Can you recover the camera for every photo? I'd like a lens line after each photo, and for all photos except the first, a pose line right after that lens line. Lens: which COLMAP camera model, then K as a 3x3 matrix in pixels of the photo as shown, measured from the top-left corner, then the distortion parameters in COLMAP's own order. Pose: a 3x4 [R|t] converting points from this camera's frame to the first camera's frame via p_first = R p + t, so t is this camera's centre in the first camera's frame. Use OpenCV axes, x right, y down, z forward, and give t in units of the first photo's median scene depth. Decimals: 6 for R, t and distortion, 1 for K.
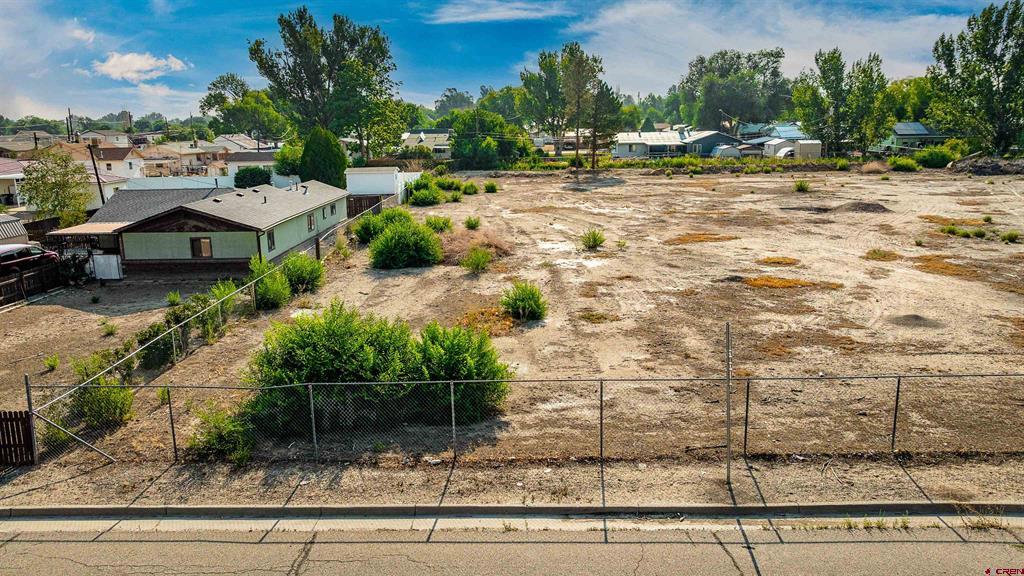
lens RADIAL K [[724.3, 0, 512.0], [0, 724.3, 288.0], [0, 0, 1]] dist [-0.006327, -0.008125]
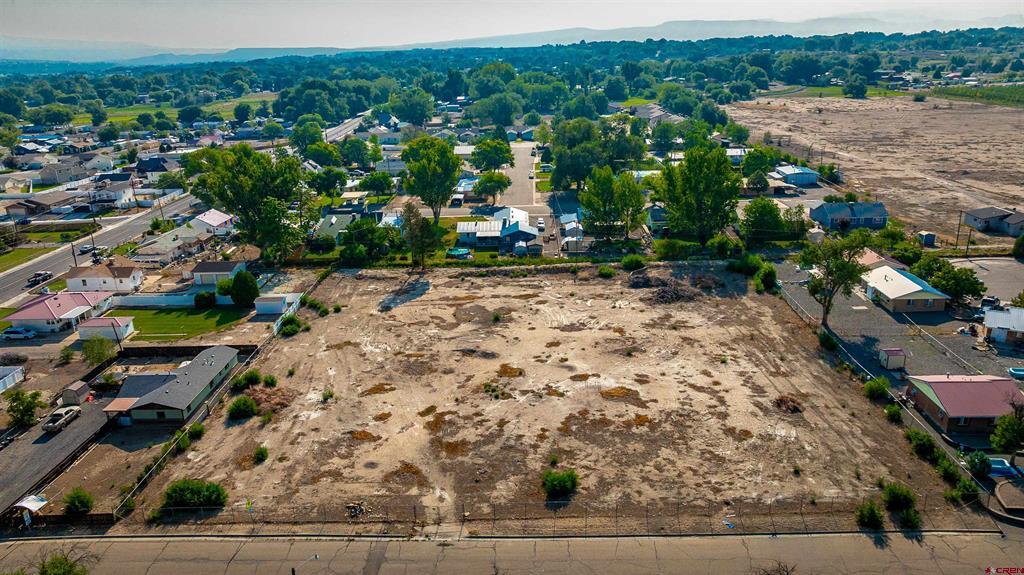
lens RADIAL K [[724.3, 0, 512.0], [0, 724.3, 287.5], [0, 0, 1]] dist [-0.006327, -0.008125]
pose [[0.999678, -0.014327, -0.020946, 1.254092], [0.016396, 0.994629, 0.102201, -1.059046], [0.019369, -0.102511, 0.994543, -2.125170]]
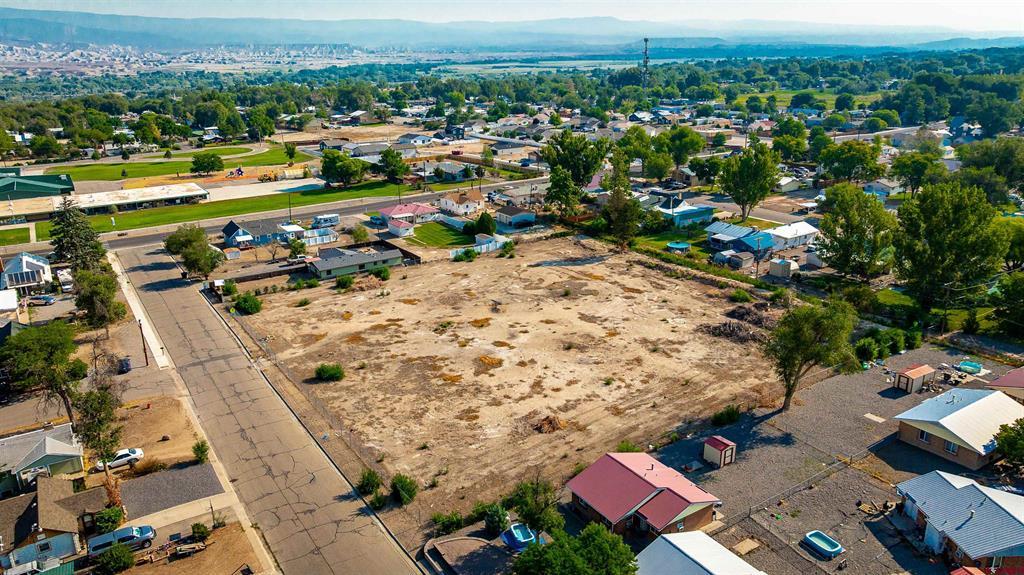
lens RADIAL K [[724.3, 0, 512.0], [0, 724.3, 287.5], [0, 0, 1]] dist [-0.006327, -0.008125]
pose [[0.553710, 0.255074, -0.792681, 5.088541], [-0.166096, 0.966632, 0.195026, -1.387079], [0.815976, 0.023673, 0.577601, -0.752985]]
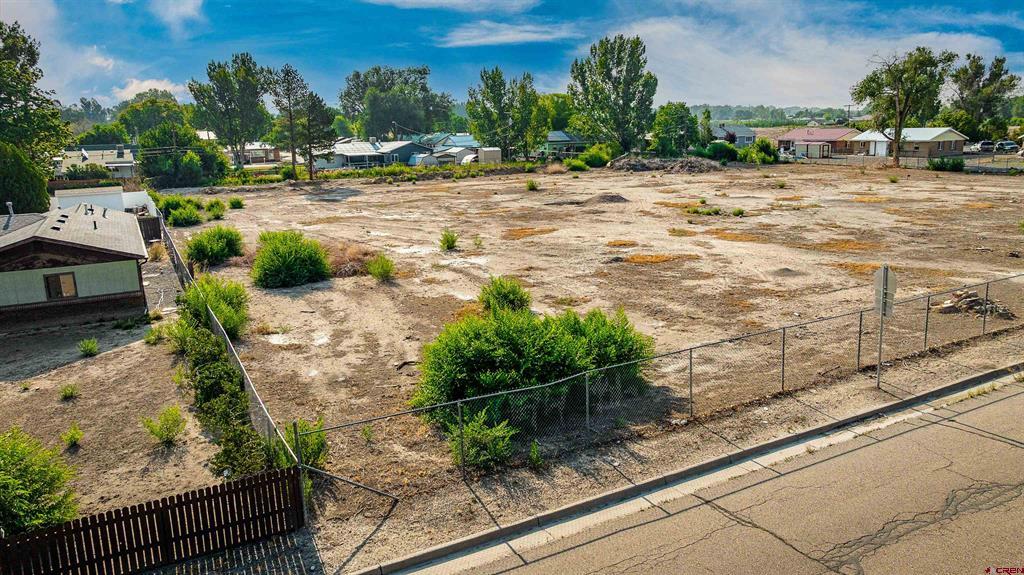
lens RADIAL K [[697.5, 0, 506.7], [0, 697.5, 316.0], [0, 0, 1]] dist [-0.015676, -0.002983]
pose [[0.873952, -0.132922, 0.467482, -0.504038], [0.120000, 0.991109, 0.057470, -0.009988], [-0.470964, 0.005871, 0.882133, 0.112827]]
